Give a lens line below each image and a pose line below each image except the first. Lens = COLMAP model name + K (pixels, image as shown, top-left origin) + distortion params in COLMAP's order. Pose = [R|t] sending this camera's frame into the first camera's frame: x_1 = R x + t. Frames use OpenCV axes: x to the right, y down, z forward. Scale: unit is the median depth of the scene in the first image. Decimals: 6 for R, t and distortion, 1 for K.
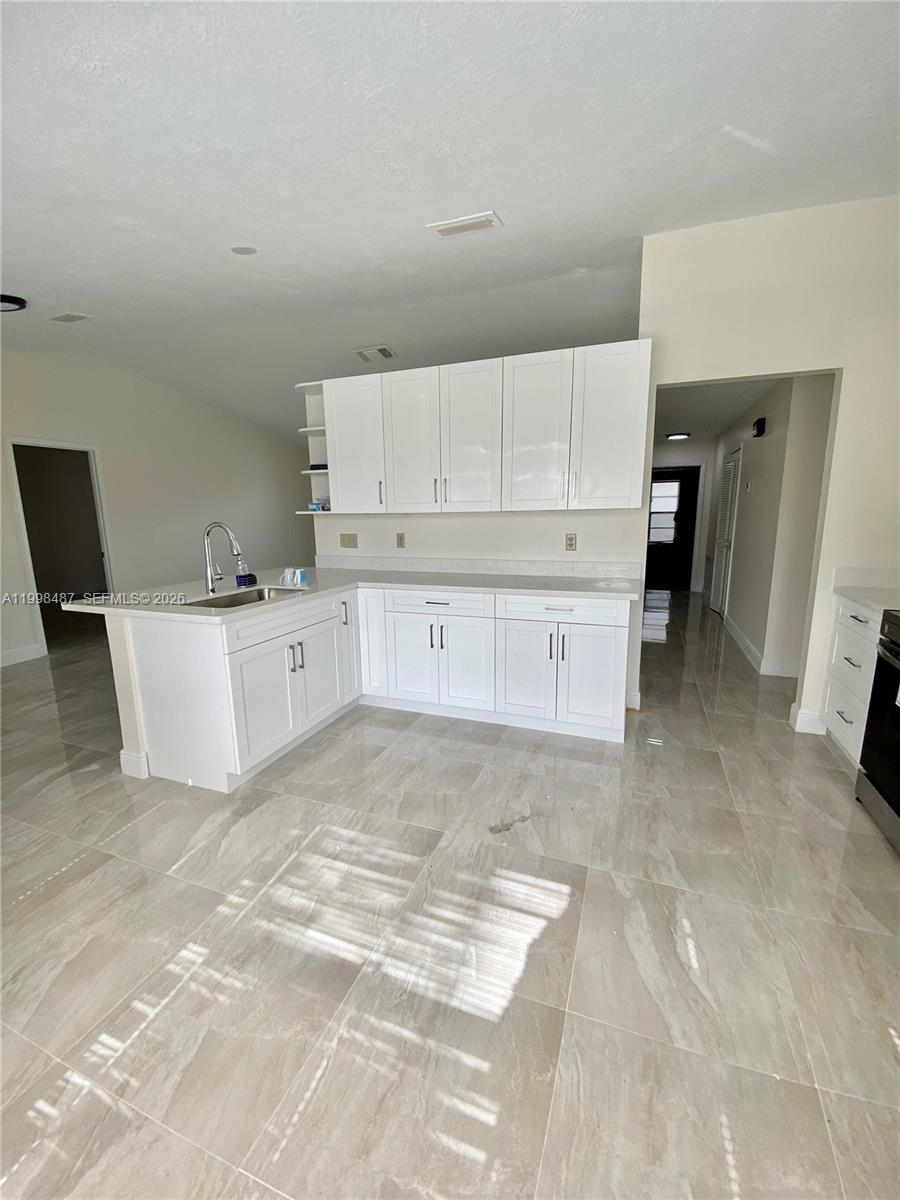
lens RADIAL K [[477.3, 0, 450.0], [0, 477.3, 600.0], [0, 0, 1]] dist [0.001170, -0.011373]
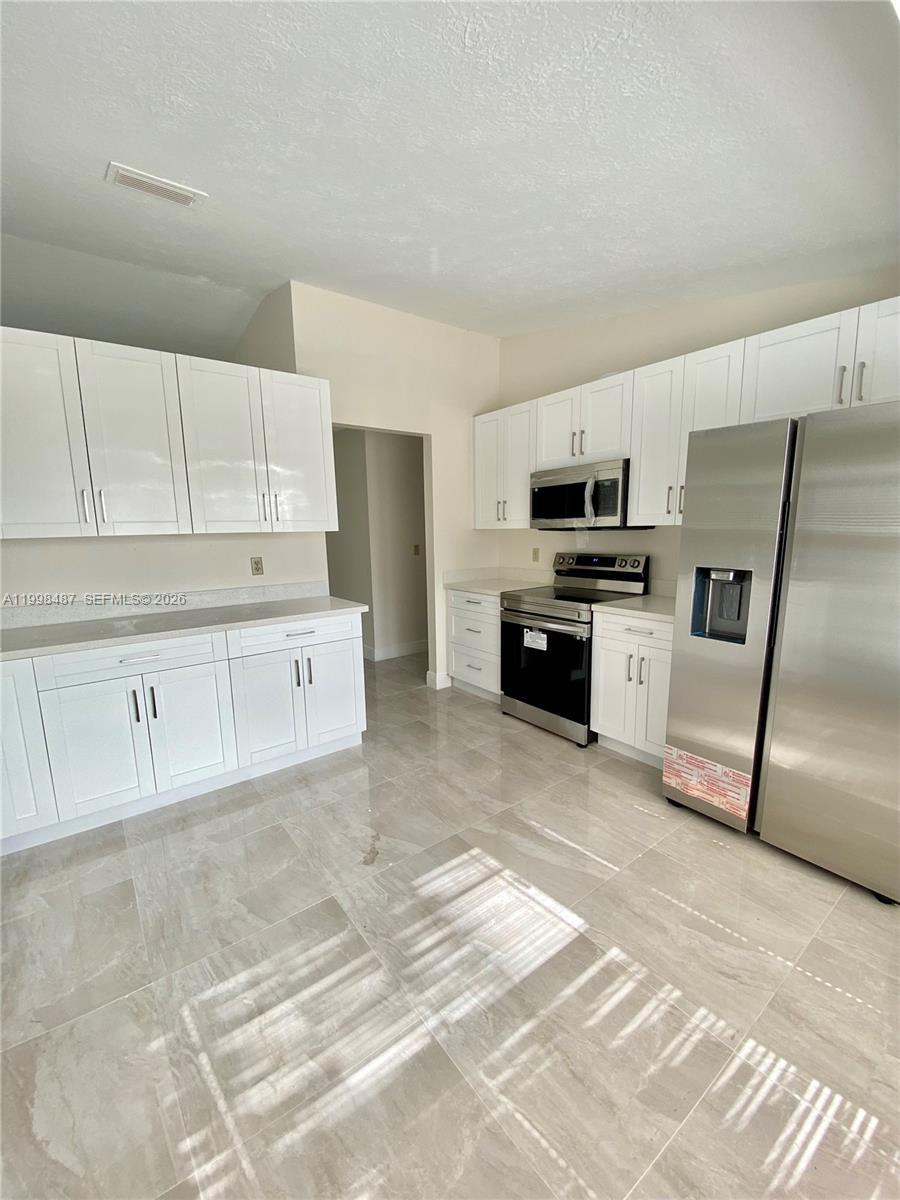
lens RADIAL K [[480.6, 0, 450.0], [0, 480.6, 600.0], [0, 0, 1]] dist [0.000742, -0.011715]
pose [[0.542088, -0.135141, 0.829384, -0.673566], [0.175349, 0.983448, 0.045636, -0.062335], [-0.821823, 0.120693, 0.556812, 0.321887]]
